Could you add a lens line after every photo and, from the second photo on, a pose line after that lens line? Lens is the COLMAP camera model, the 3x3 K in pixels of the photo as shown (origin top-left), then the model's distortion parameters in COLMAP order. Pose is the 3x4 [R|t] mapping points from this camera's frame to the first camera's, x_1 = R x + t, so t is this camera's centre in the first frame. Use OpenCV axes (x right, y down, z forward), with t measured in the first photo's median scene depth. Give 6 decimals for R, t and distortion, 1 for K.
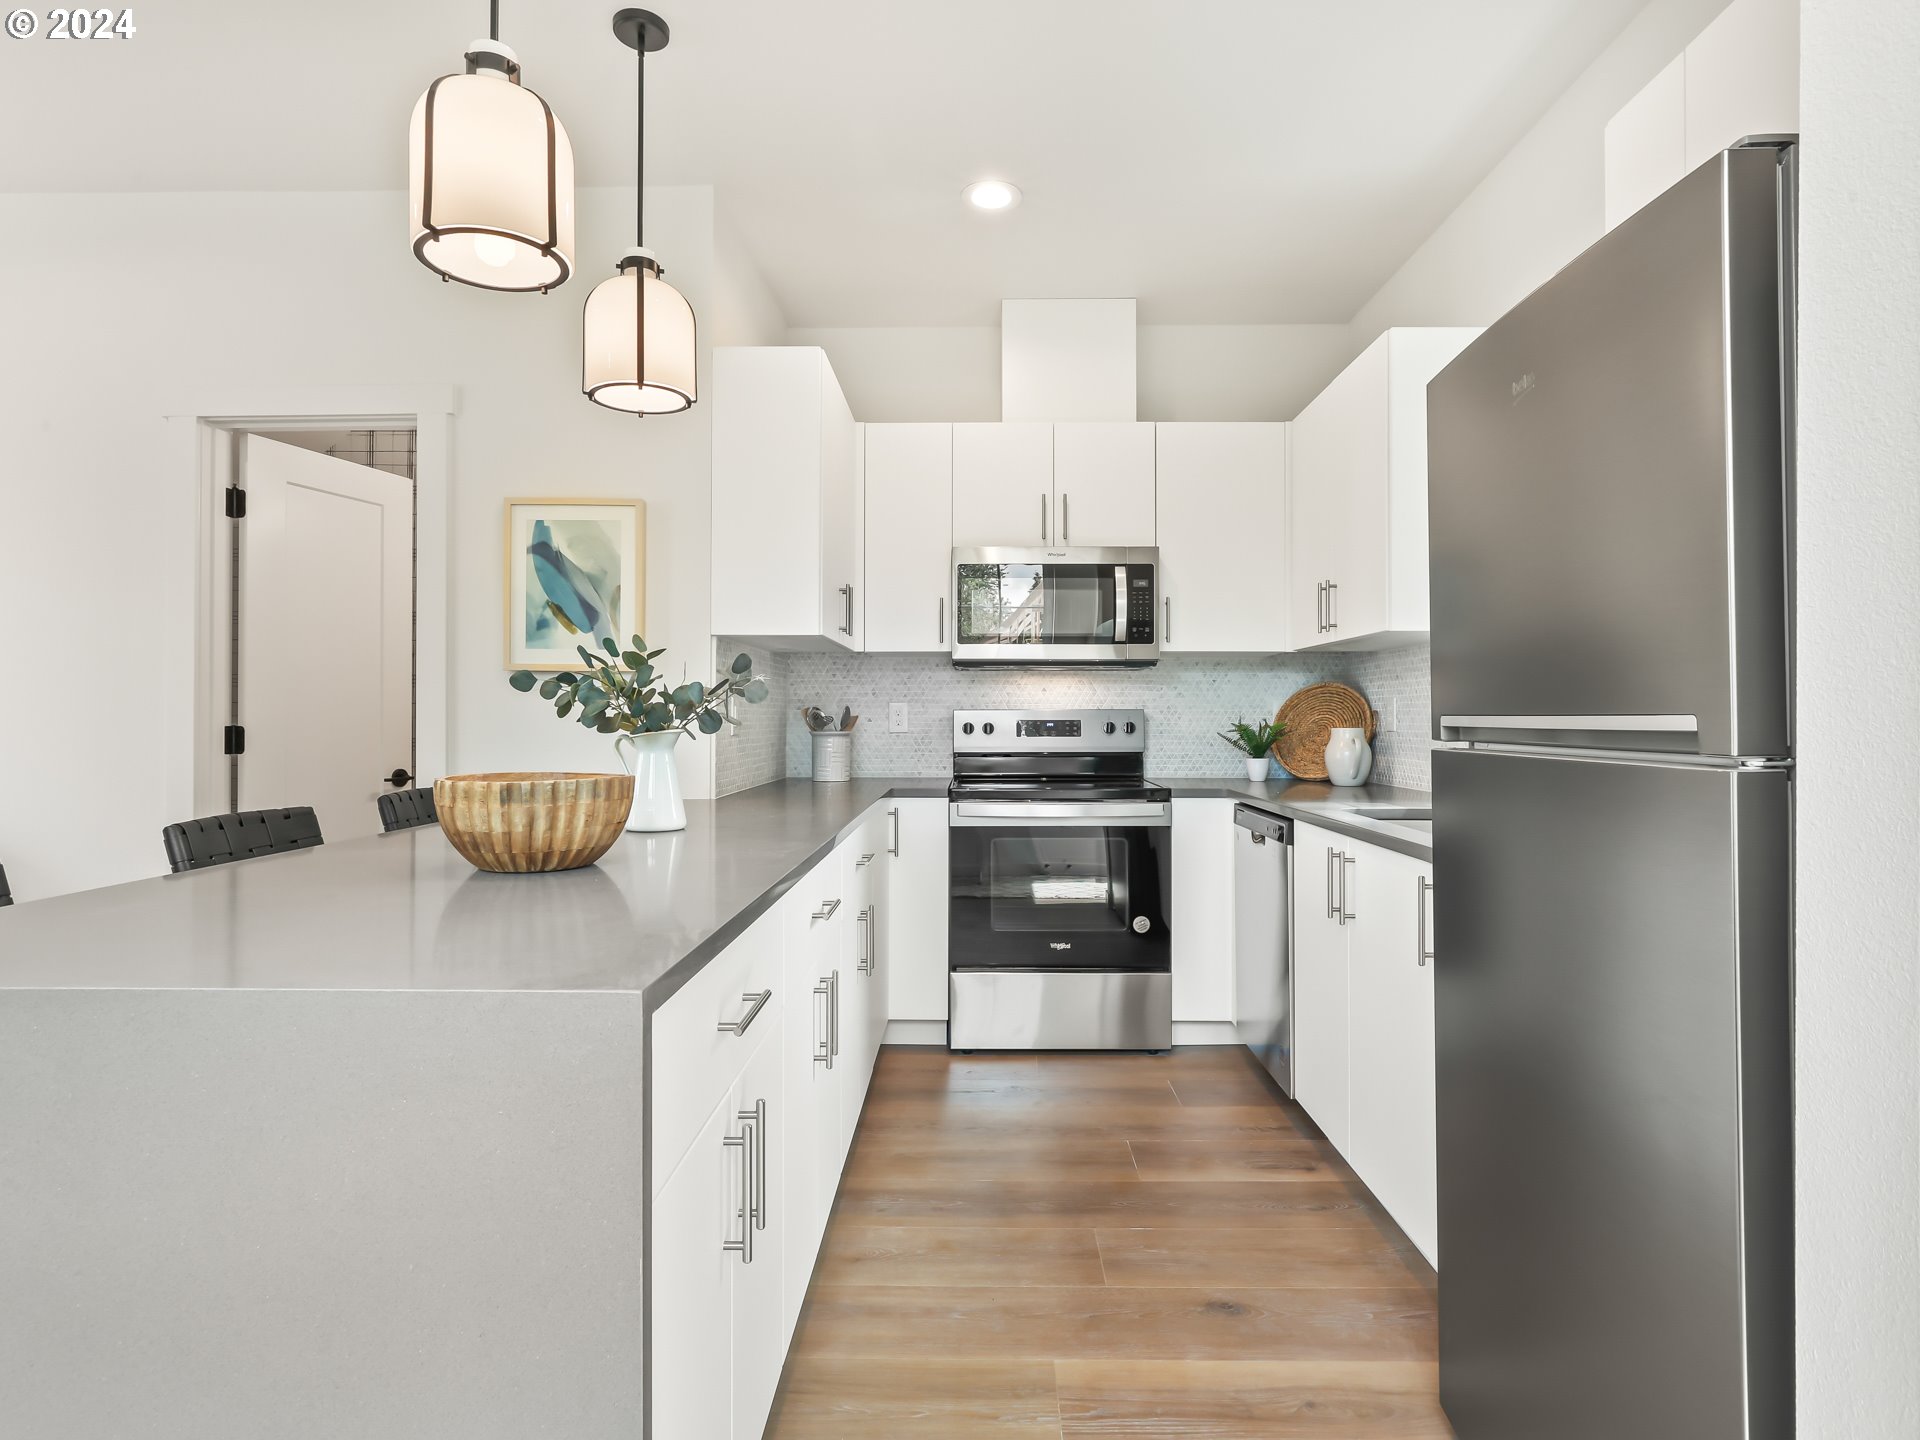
lens RADIAL K [[1002.3, 0, 960.0], [0, 1002.3, 720.0], [0, 0, 1]] dist [0.000790, 0.000849]
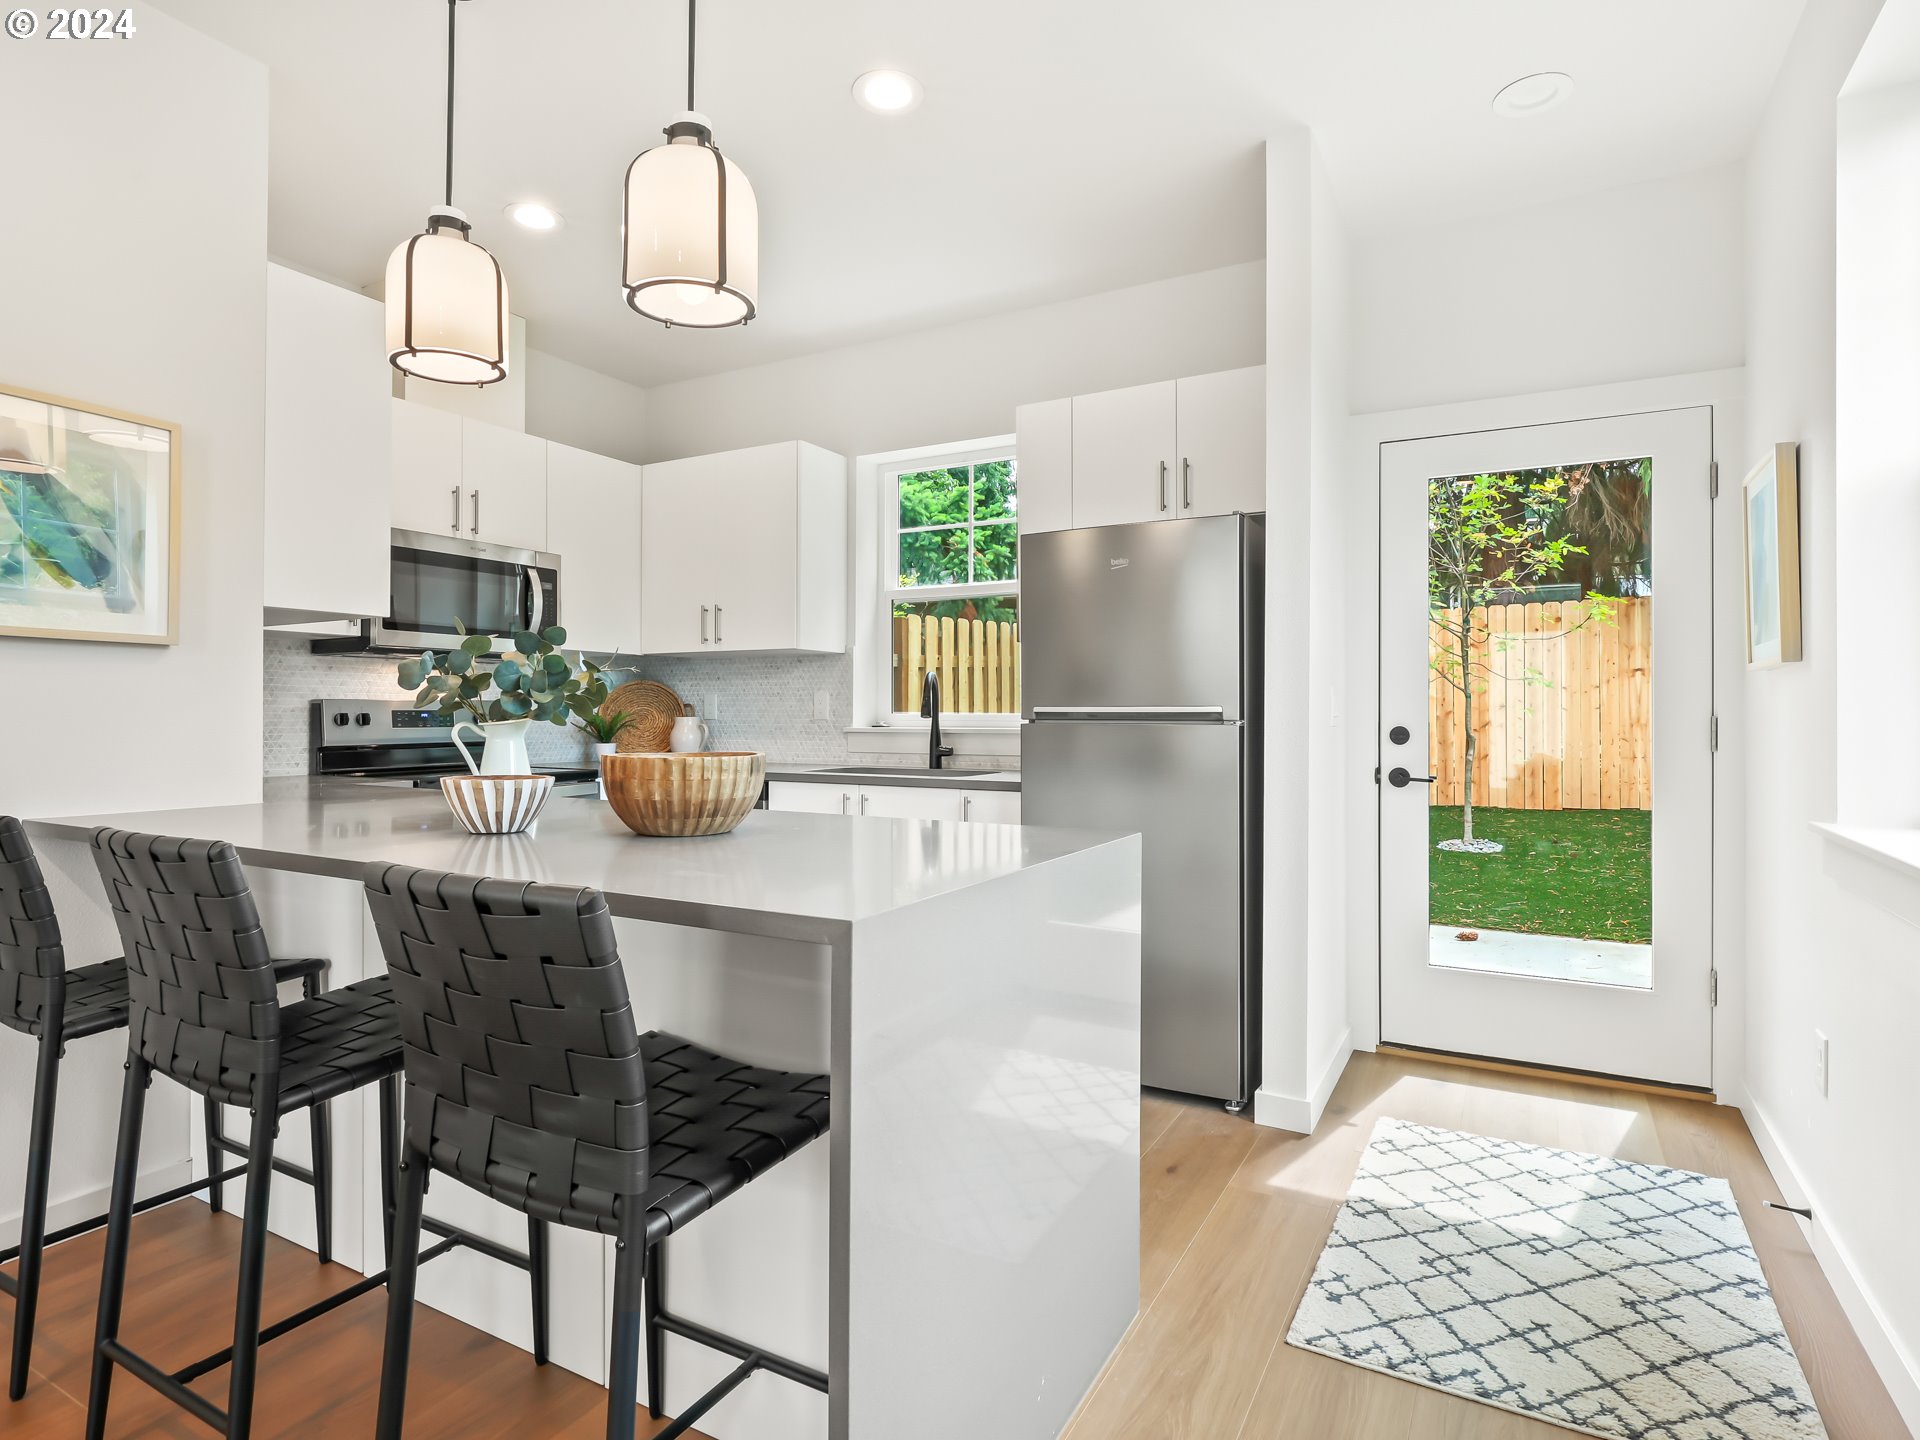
lens RADIAL K [[1002.3, 0, 960.0], [0, 1002.3, 720.0], [0, 0, 1]] dist [0.000790, 0.000849]
pose [[0.464195, -0.006997, 0.885706, -0.691821], [0.002525, 0.999975, 0.006577, 0.005457], [-0.885730, -0.000817, 0.464201, 0.098190]]
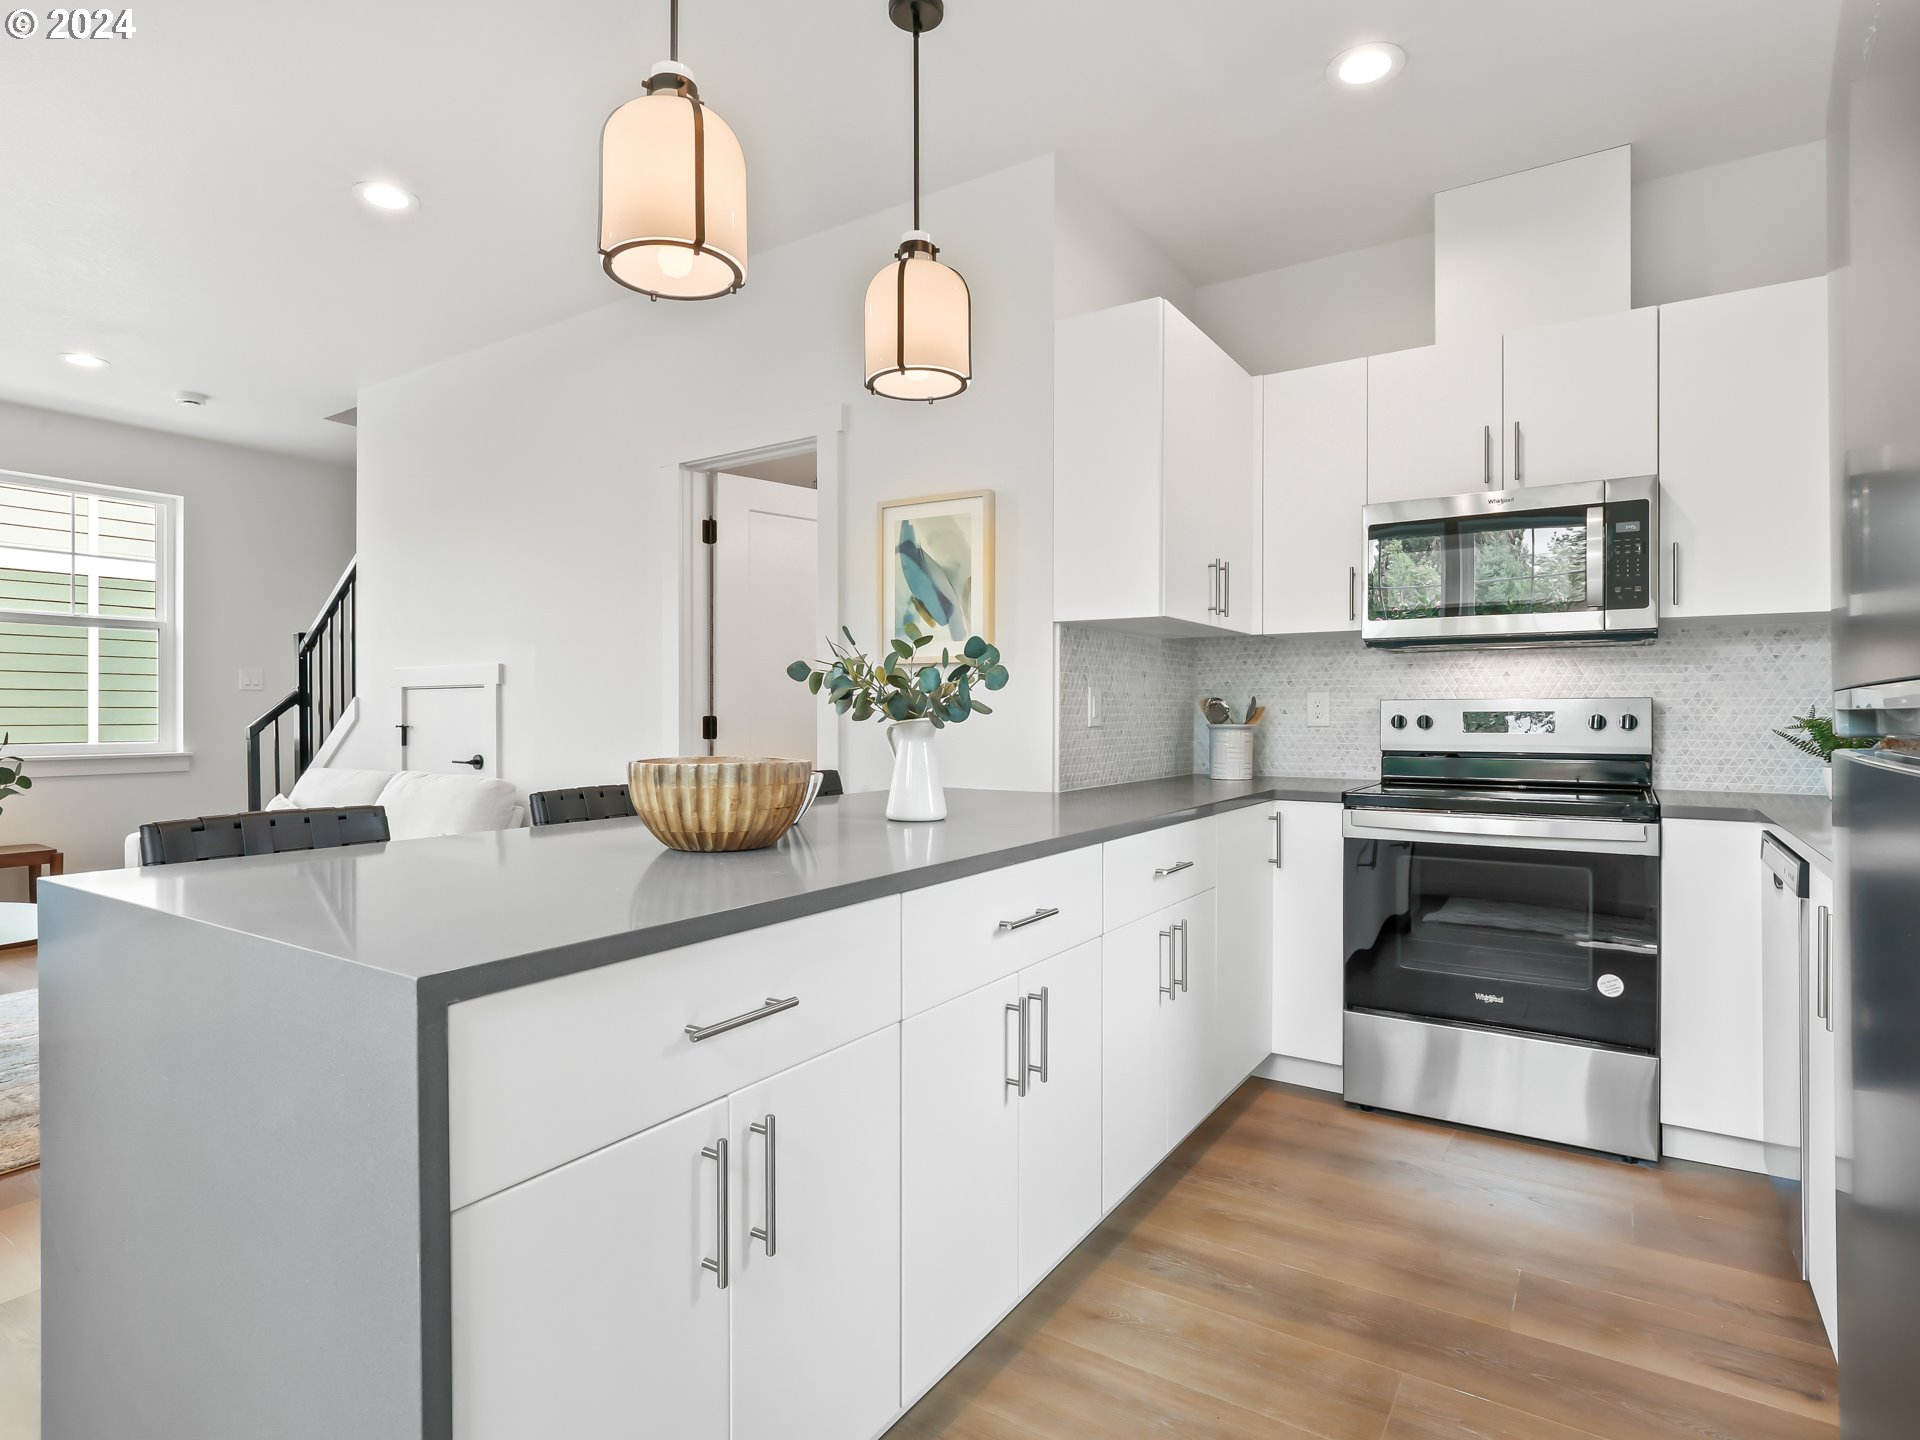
lens RADIAL K [[1004.4, 0, 984.6], [0, 1004.4, 725.5], [0, 0, 1]] dist [0.000127, -0.000054]
pose [[0.853977, 0.006566, -0.520269, 0.190730], [-0.002048, 0.999955, 0.009258, 0.005480], [0.520306, -0.006840, 0.853953, 0.136240]]
